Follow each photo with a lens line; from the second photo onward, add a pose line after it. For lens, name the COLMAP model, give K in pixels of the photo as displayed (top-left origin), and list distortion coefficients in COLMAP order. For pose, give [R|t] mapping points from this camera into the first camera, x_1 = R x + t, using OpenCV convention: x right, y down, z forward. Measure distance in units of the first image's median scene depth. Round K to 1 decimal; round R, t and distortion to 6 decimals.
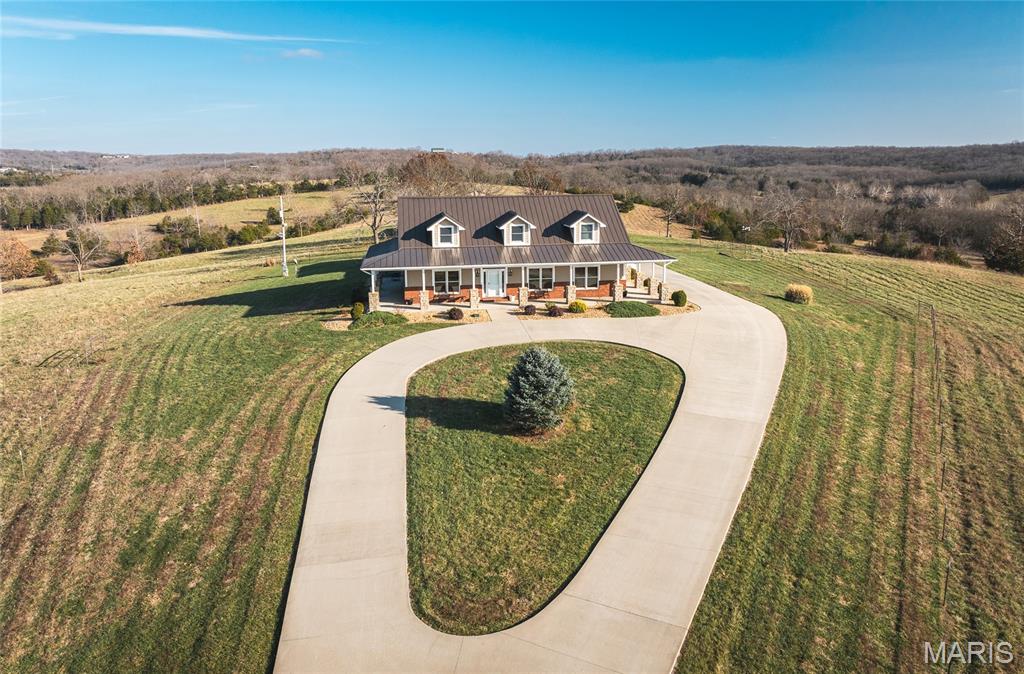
lens RADIAL K [[733.0, 0, 520.0], [0, 733.0, 282.9], [0, 0, 1]] dist [-0.043651, 0.012551]
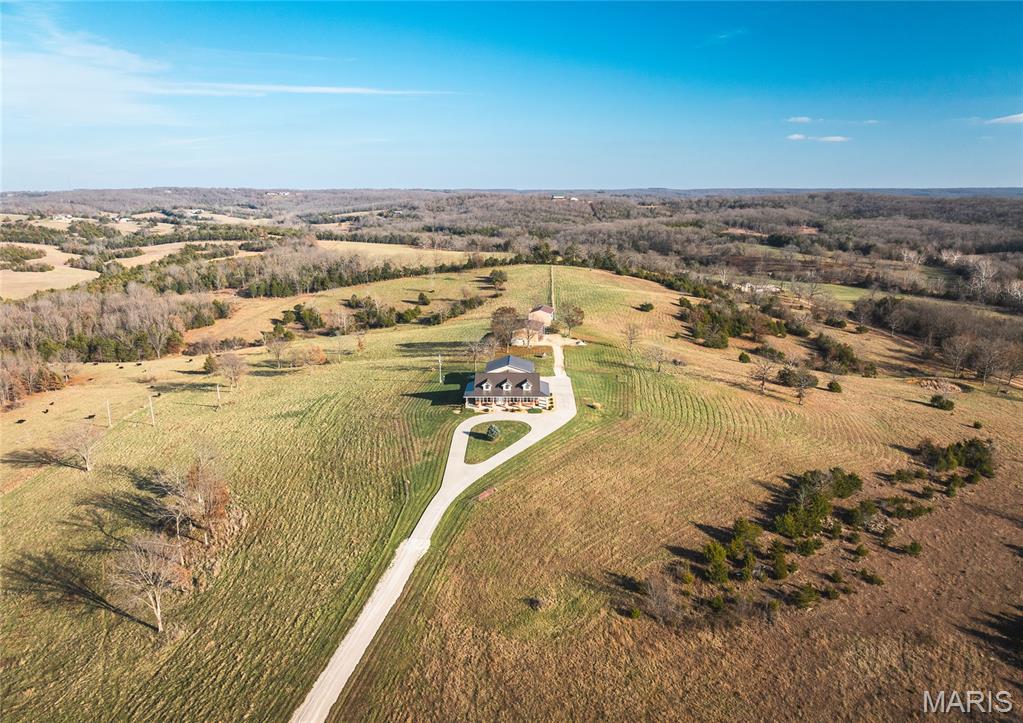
lens RADIAL K [[723.7, 0, 522.2], [0, 723.7, 368.3], [0, 0, 1]] dist [-0.047432, 0.012137]
pose [[0.985126, 0.043436, -0.166254, 0.099472], [-0.029112, 0.995727, 0.087641, -0.071575], [0.169351, -0.081498, 0.982180, -0.372230]]
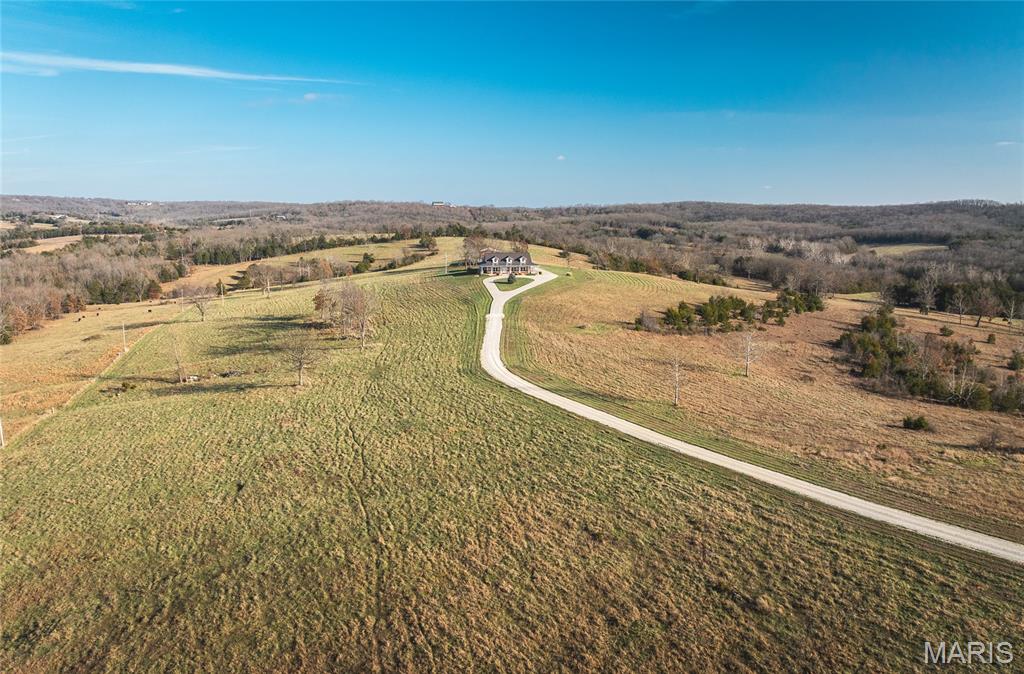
lens RADIAL K [[733.0, 0, 518.8], [0, 733.0, 336.0], [0, 0, 1]] dist [-0.043651, 0.012551]
pose [[0.999861, 0.007820, 0.014708, -0.001264], [-0.007957, 0.999925, 0.009292, 0.063265], [-0.014634, -0.009408, 0.999849, -0.630646]]
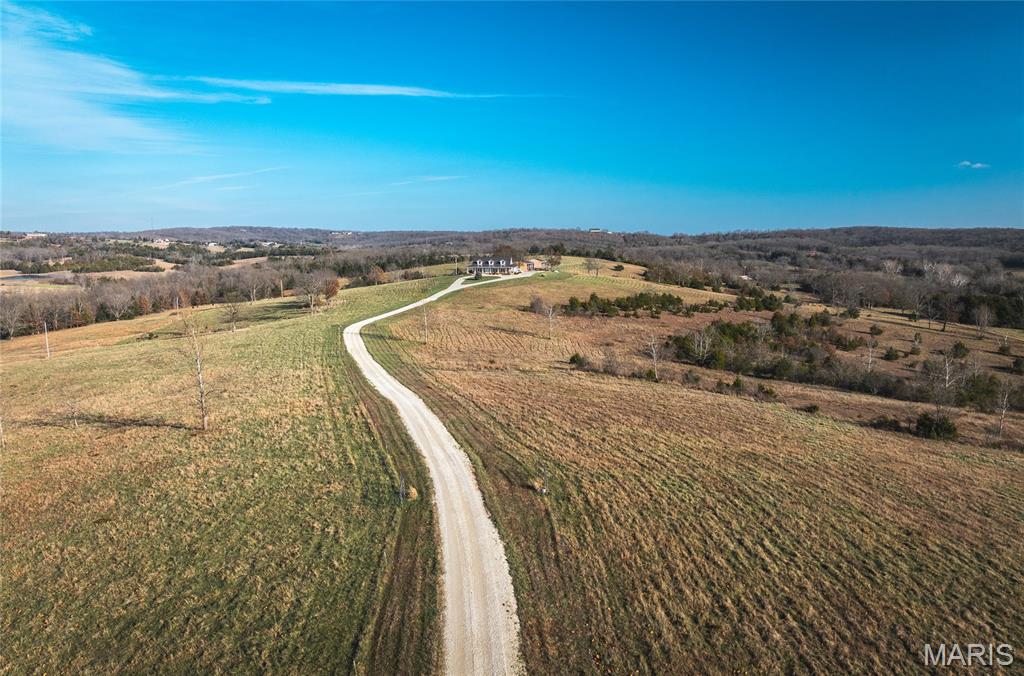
lens RADIAL K [[733.0, 0, 518.2], [0, 733.0, 334.7], [0, 0, 1]] dist [-0.043651, 0.012551]
pose [[0.968564, 0.036068, -0.246135, 0.268494], [-0.043812, 0.998700, -0.026058, 0.104753], [0.244876, 0.036023, 0.968885, -0.746985]]
